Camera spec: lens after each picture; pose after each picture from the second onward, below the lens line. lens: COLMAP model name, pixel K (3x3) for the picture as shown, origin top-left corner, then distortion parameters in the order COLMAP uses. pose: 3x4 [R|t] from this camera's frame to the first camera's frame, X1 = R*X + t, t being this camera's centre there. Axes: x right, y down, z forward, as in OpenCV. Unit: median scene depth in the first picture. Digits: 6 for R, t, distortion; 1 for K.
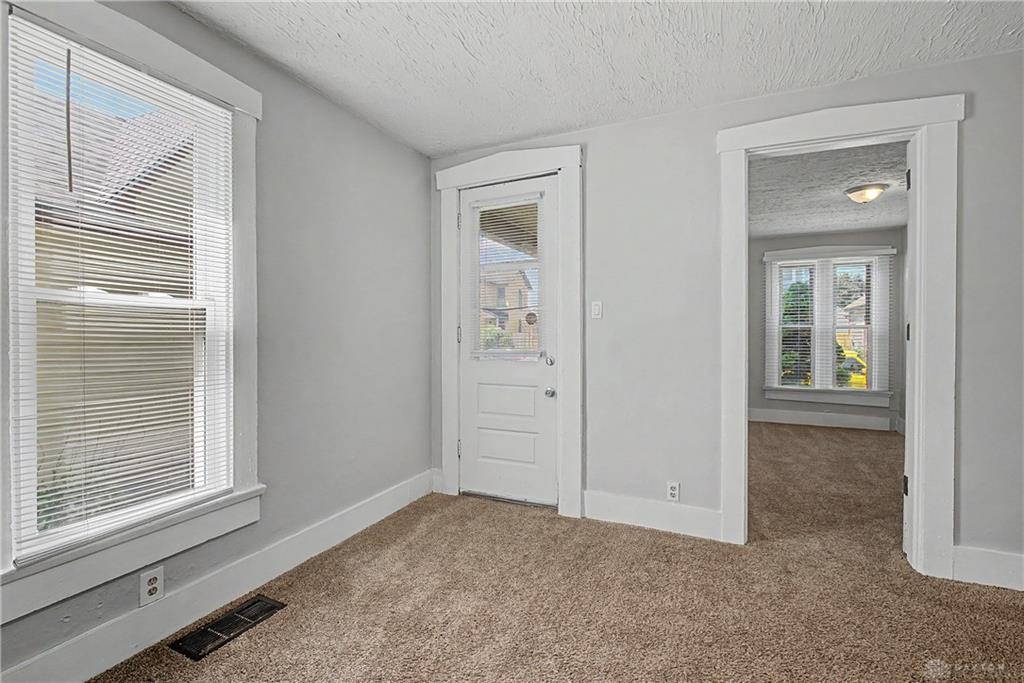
lens RADIAL K [[466.6, 0, 502.0], [0, 466.6, 342.2], [0, 0, 1]] dist [0.000267, -0.000553]
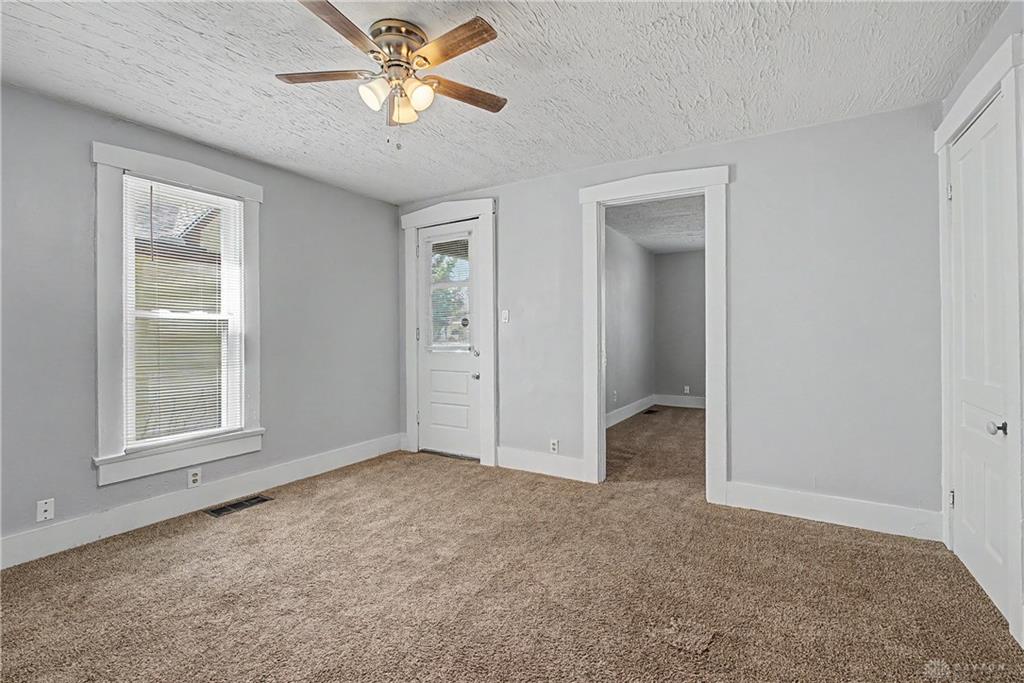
lens RADIAL K [[466.6, 0, 517.2], [0, 466.6, 337.4], [0, 0, 1]] dist [0.000267, -0.000553]
pose [[0.995302, -0.004080, -0.096732, 0.407584], [0.003210, 0.999953, -0.009144, 0.007448], [0.096764, 0.008790, 0.995269, -0.411834]]
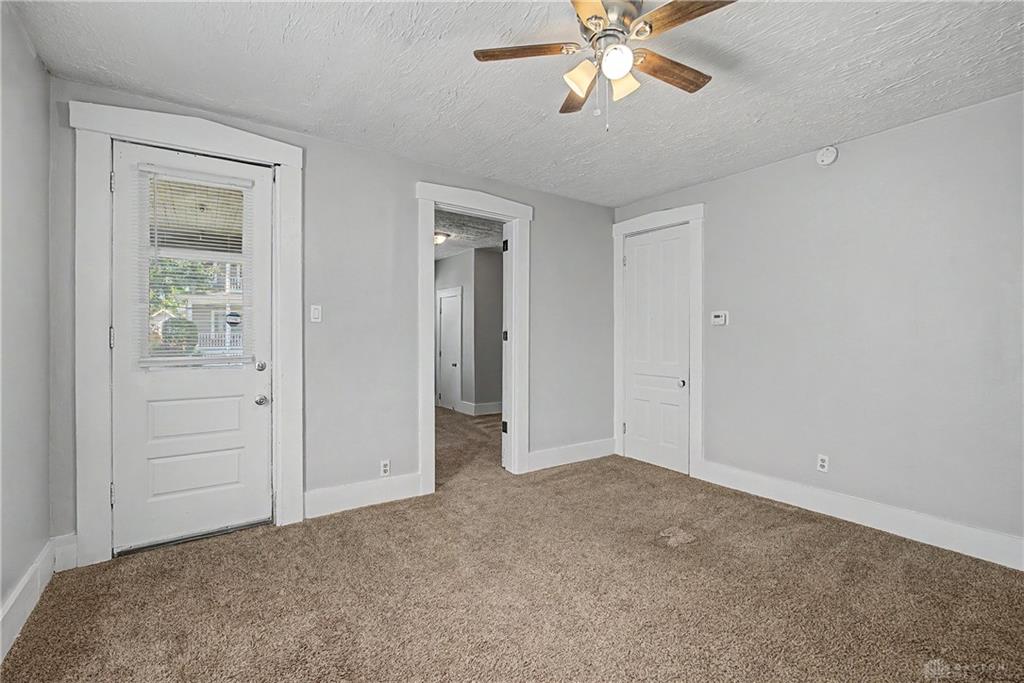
lens RADIAL K [[466.6, 0, 529.5], [0, 466.6, 340.7], [0, 0, 1]] dist [0.000267, -0.000553]
pose [[0.479640, -0.010469, 0.877403, -0.520613], [0.011510, 0.999918, 0.005639, -0.010551], [-0.877390, 0.007395, 0.479721, 0.100981]]
